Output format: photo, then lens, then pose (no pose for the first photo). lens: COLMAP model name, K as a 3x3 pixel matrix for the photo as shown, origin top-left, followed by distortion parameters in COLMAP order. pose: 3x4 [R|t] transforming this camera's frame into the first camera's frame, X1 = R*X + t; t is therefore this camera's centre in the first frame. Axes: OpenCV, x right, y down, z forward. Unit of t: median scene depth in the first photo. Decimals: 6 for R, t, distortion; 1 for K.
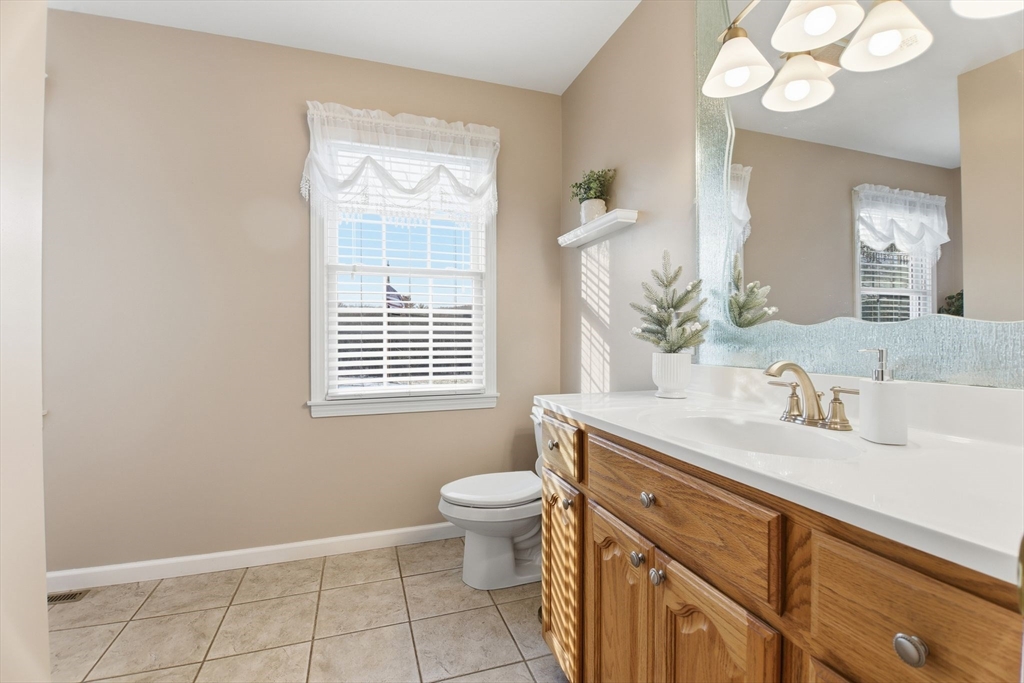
lens RADIAL K [[456.8, 0, 513.2], [0, 456.8, 340.1], [0, 0, 1]] dist [-0.008805, -0.005225]
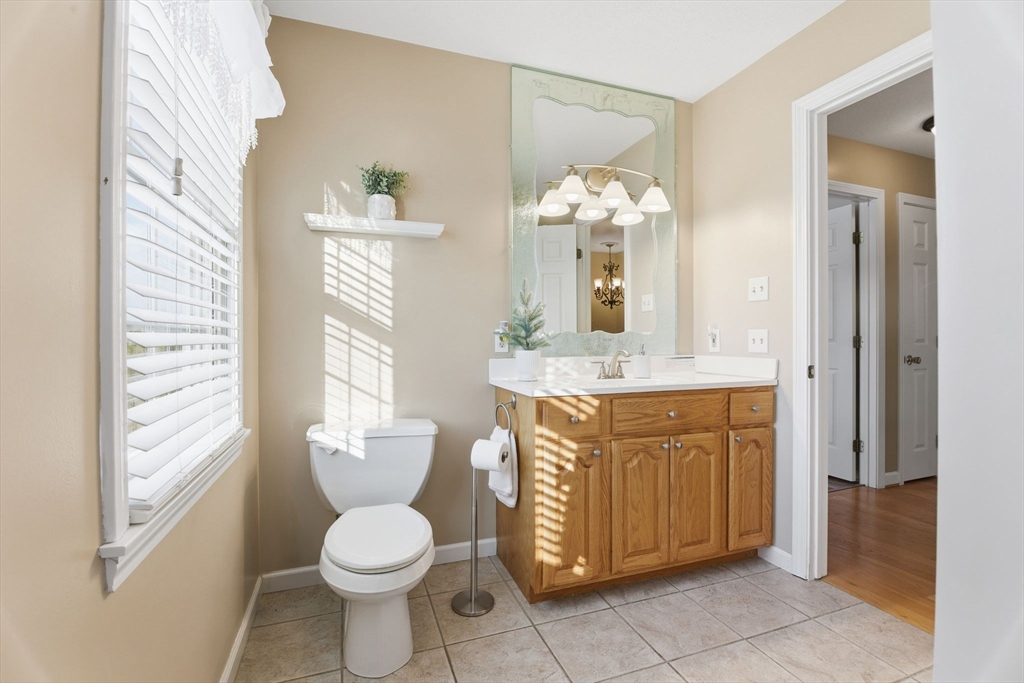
lens RADIAL K [[456.8, 0, 510.6], [0, 456.8, 337.4], [0, 0, 1]] dist [-0.008805, -0.005225]
pose [[-0.018183, 0.003611, 0.999828, -0.774312], [0.006099, 0.999975, -0.003501, -0.005981], [-0.999816, 0.006034, -0.018205, 0.748025]]
